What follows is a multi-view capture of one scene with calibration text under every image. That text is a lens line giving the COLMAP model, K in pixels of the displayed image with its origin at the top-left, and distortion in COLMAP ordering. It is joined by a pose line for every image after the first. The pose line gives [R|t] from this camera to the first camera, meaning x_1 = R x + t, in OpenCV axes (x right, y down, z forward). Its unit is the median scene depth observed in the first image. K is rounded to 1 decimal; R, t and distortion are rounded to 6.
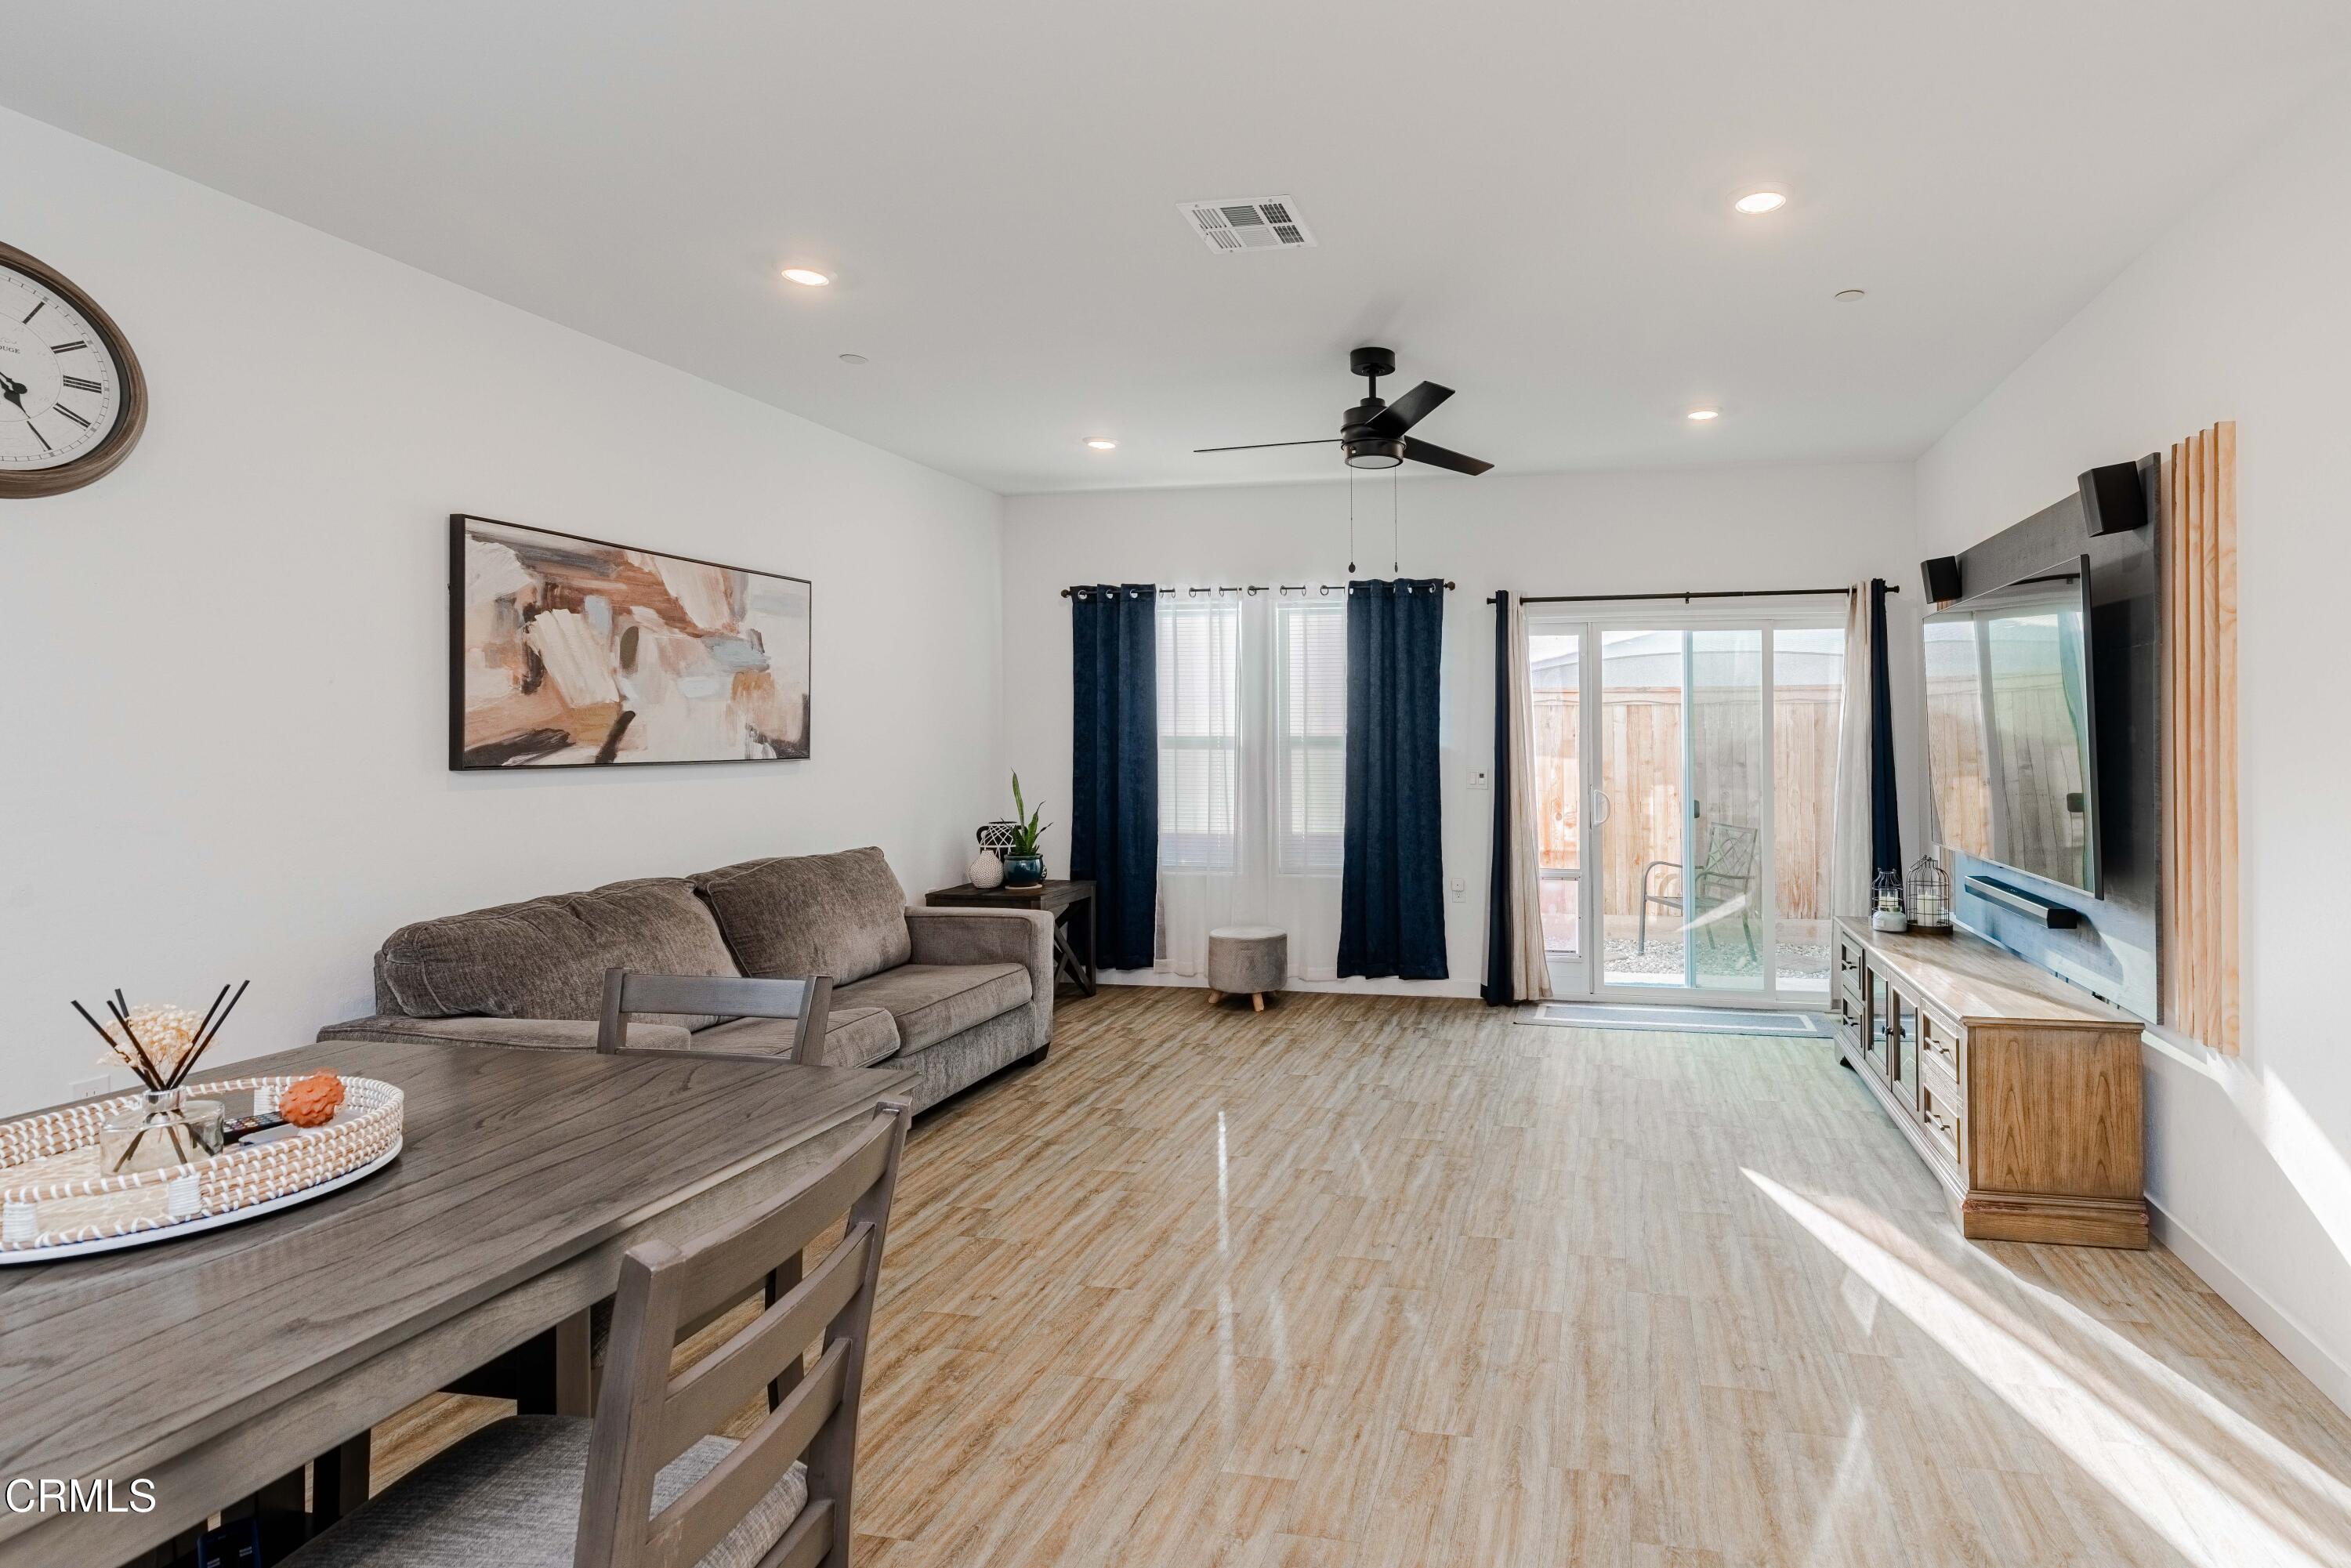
lens RADIAL K [[1150.9, 0, 1410.2], [0, 1150.9, 751.2], [0, 0, 1]] dist [0.017434, -0.005077]
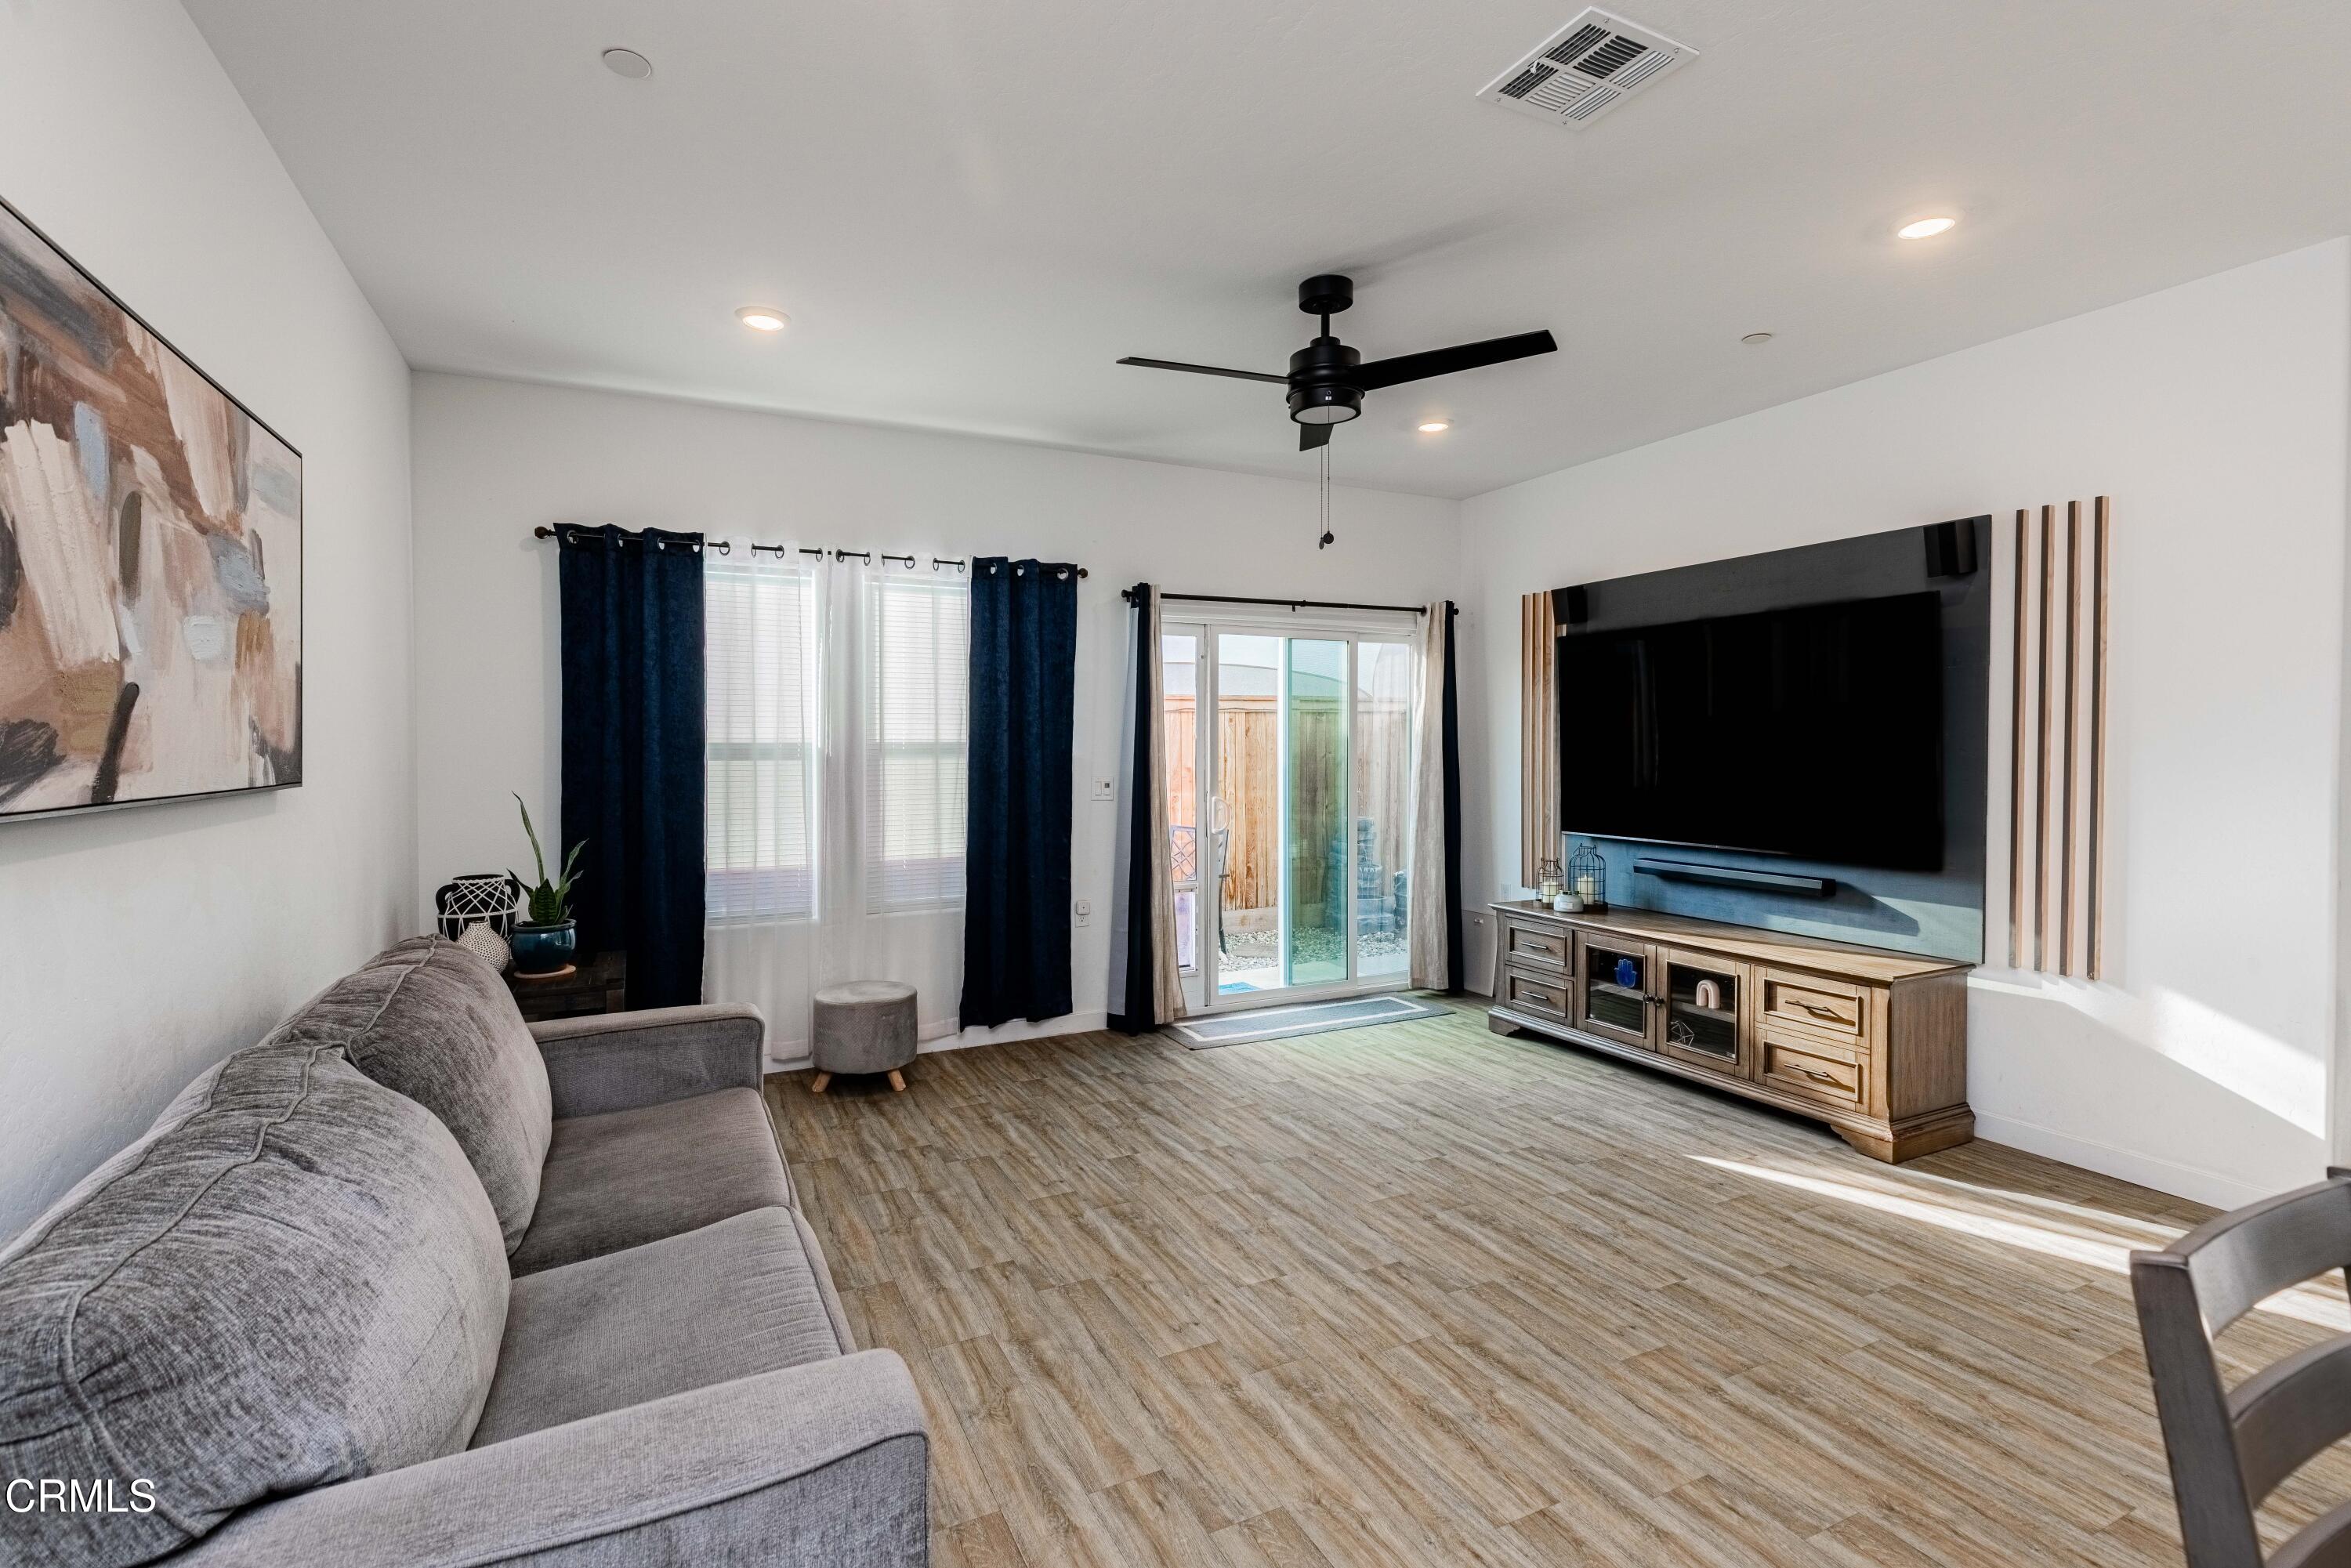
lens RADIAL K [[1081.4, 0, 1166.5], [0, 1081.4, 758.2], [0, 0, 1]] dist [0.010709, -0.002152]
pose [[0.811635, -0.011958, 0.584043, -0.524737], [0.013354, 0.999909, 0.001915, -0.000650], [-0.584012, 0.006245, 0.811721, 0.373736]]
